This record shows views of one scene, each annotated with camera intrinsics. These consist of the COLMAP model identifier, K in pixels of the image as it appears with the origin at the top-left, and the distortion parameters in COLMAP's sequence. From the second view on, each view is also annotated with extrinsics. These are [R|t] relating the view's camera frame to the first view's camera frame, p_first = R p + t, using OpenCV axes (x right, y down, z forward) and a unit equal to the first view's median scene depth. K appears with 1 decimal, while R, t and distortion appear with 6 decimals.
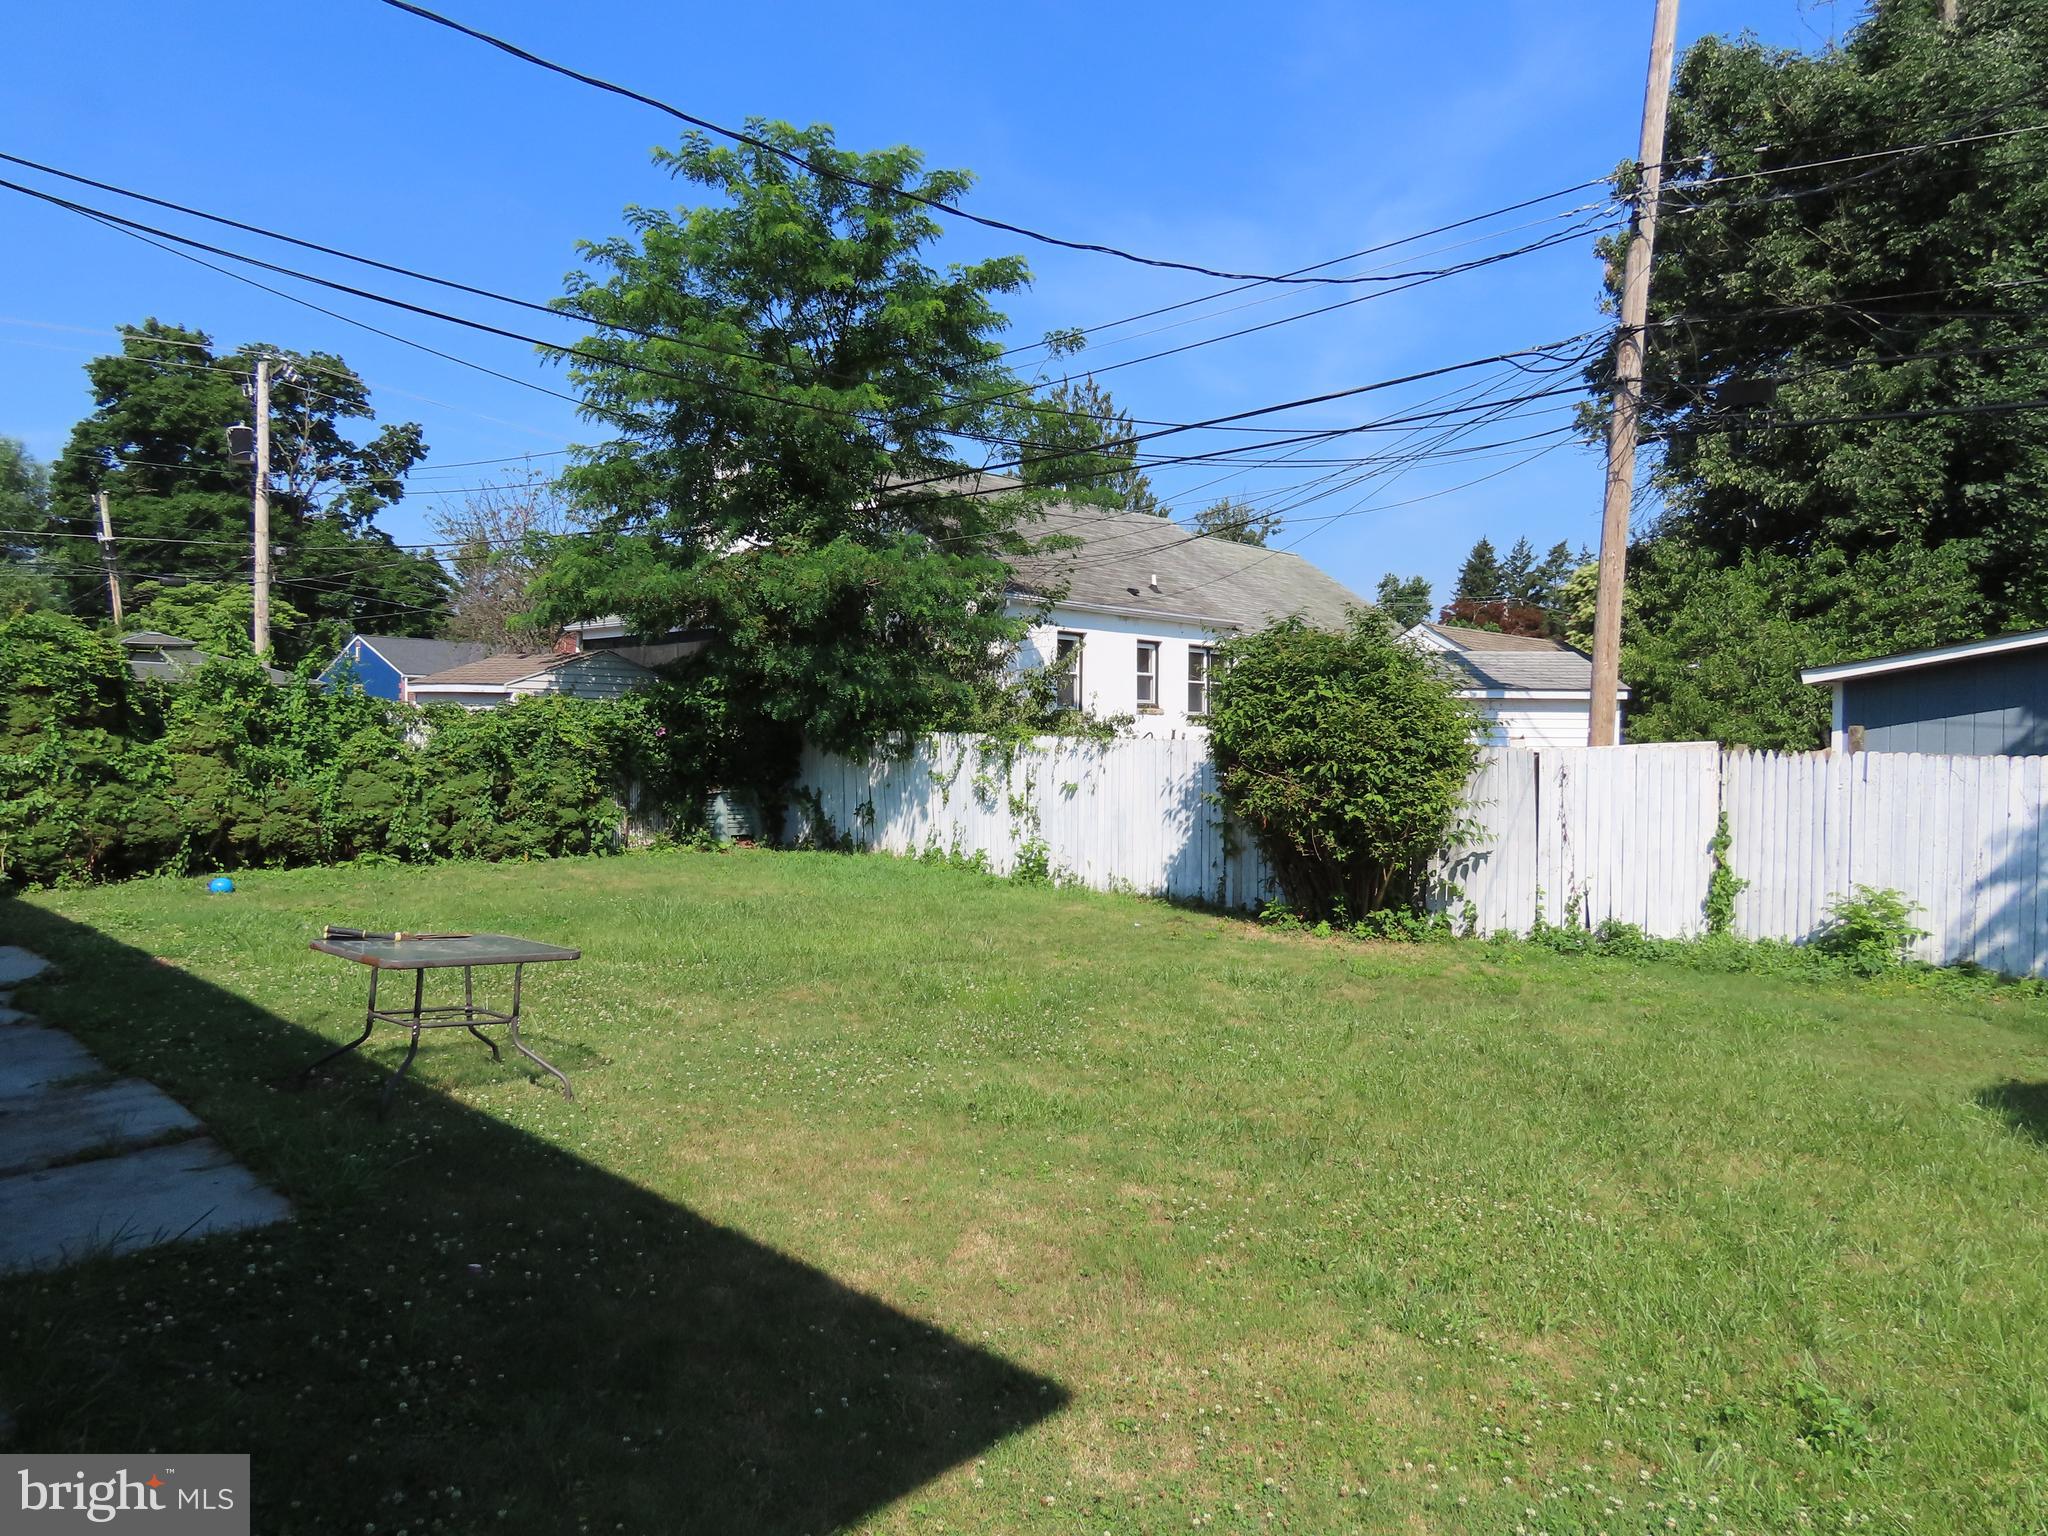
lens RADIAL K [[1300.0, 0, 1024.3], [0, 1300.0, 759.6], [0, 0, 1]] dist [-0.004581, 0.000521]
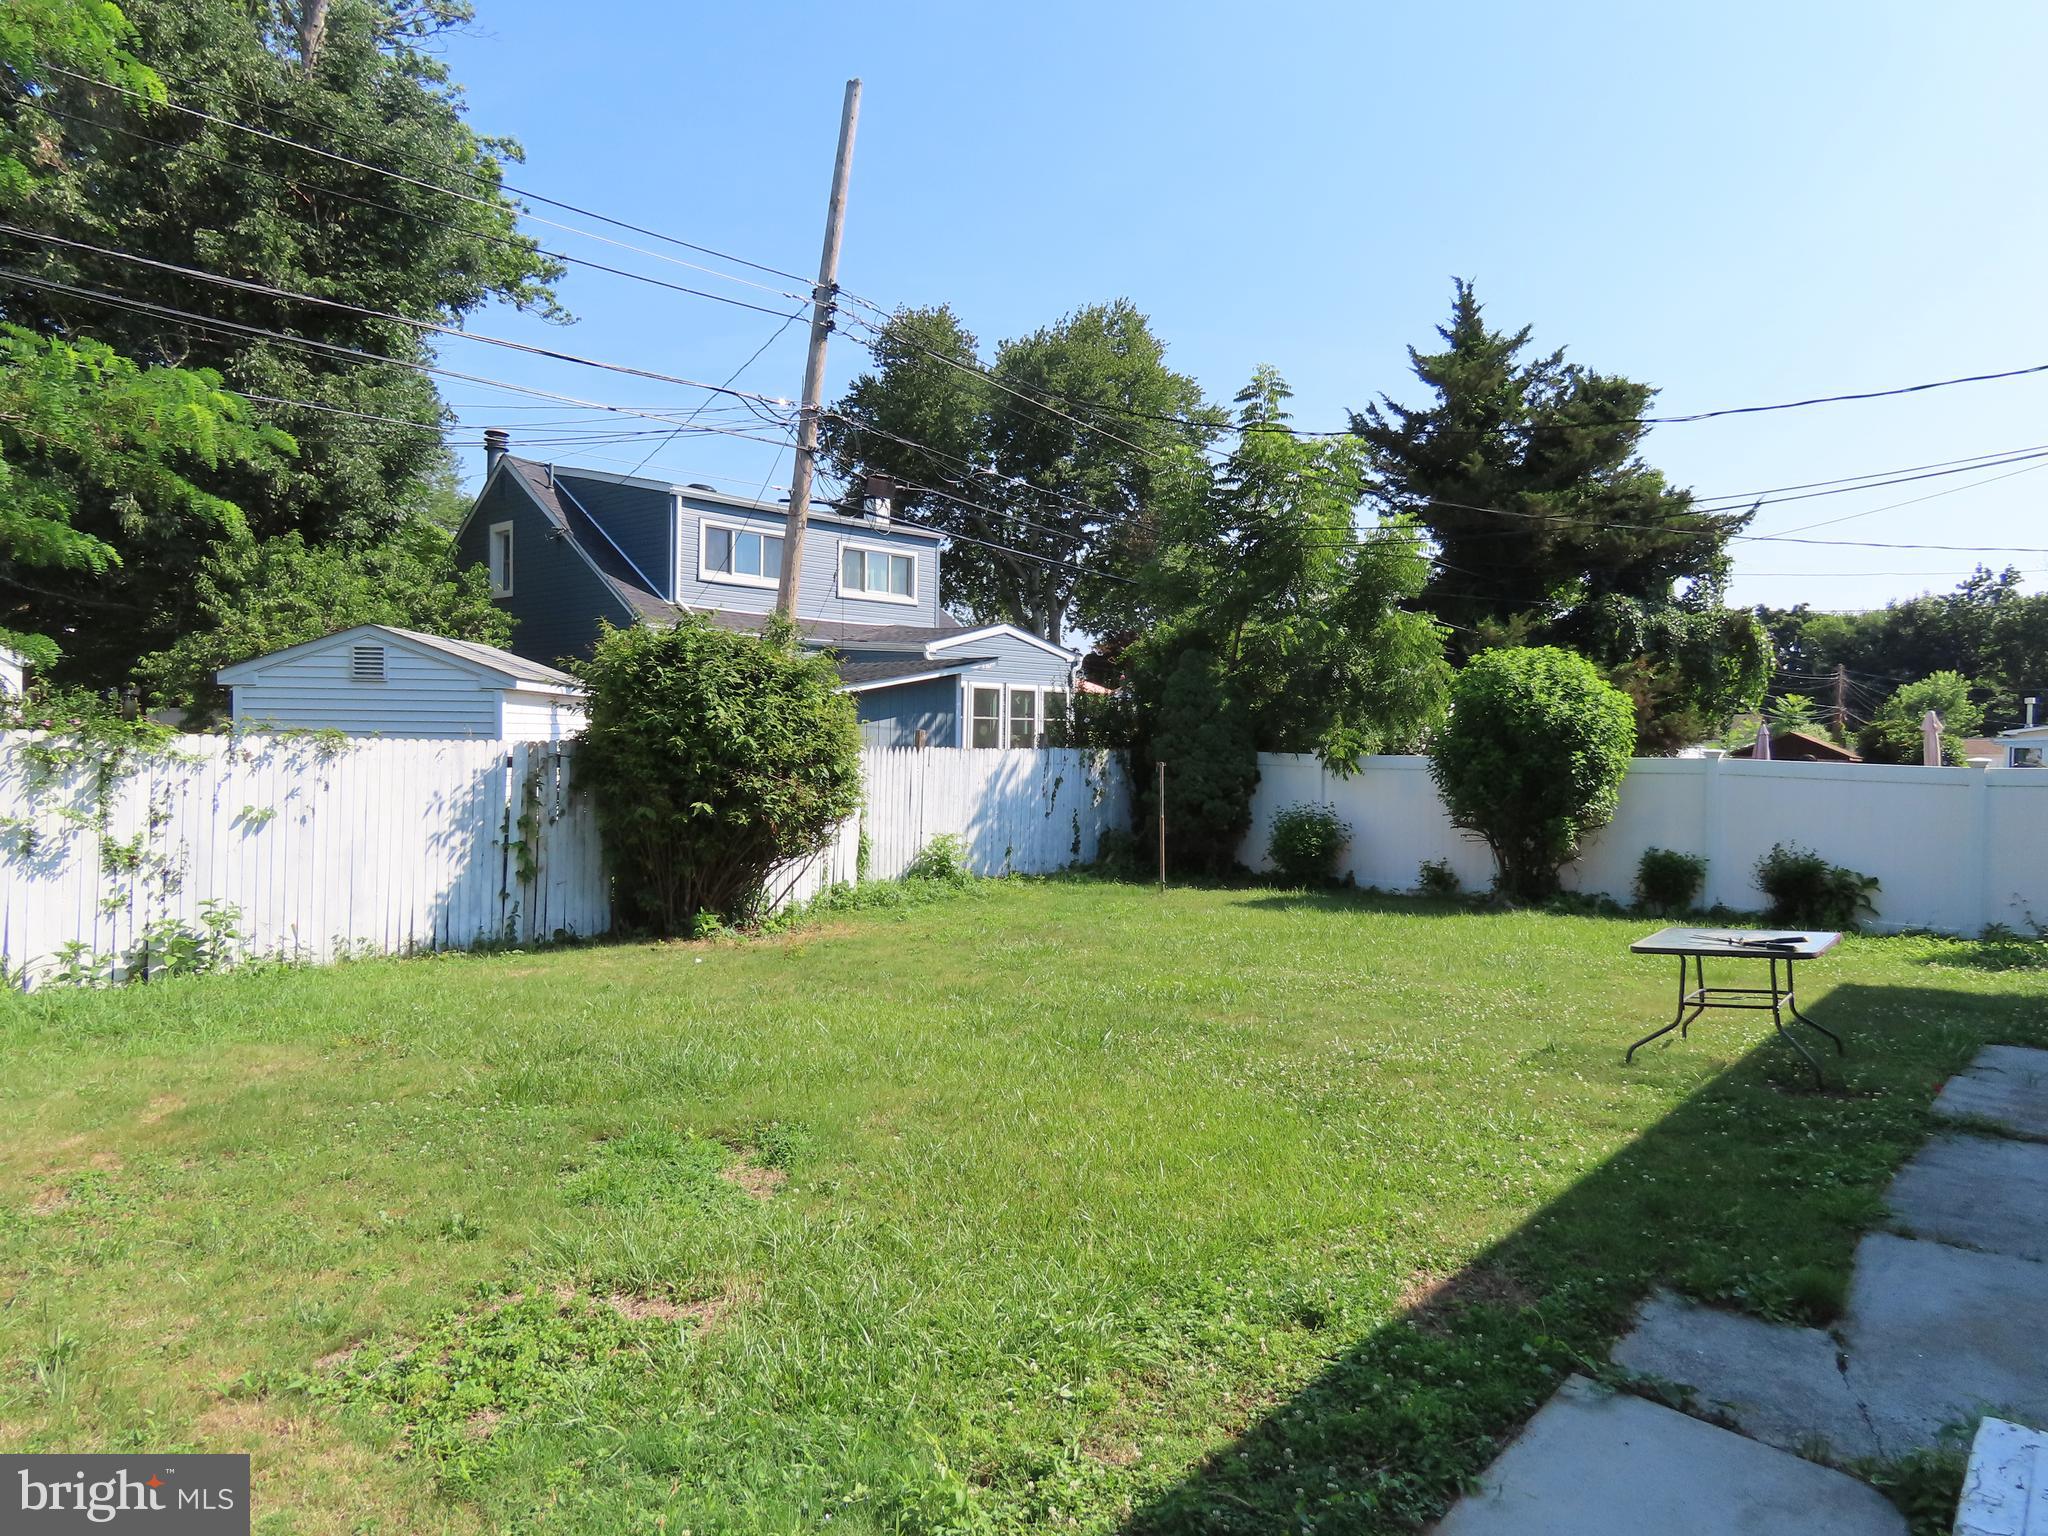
lens RADIAL K [[1300.0, 0, 1024.3], [0, 1300.0, 761.8], [0, 0, 1]] dist [-0.004581, 0.000521]
pose [[-0.033371, -0.019667, 0.999249, -0.650173], [0.013495, 0.999706, 0.020127, -0.013612], [-0.999352, 0.014157, -0.033096, 0.678552]]
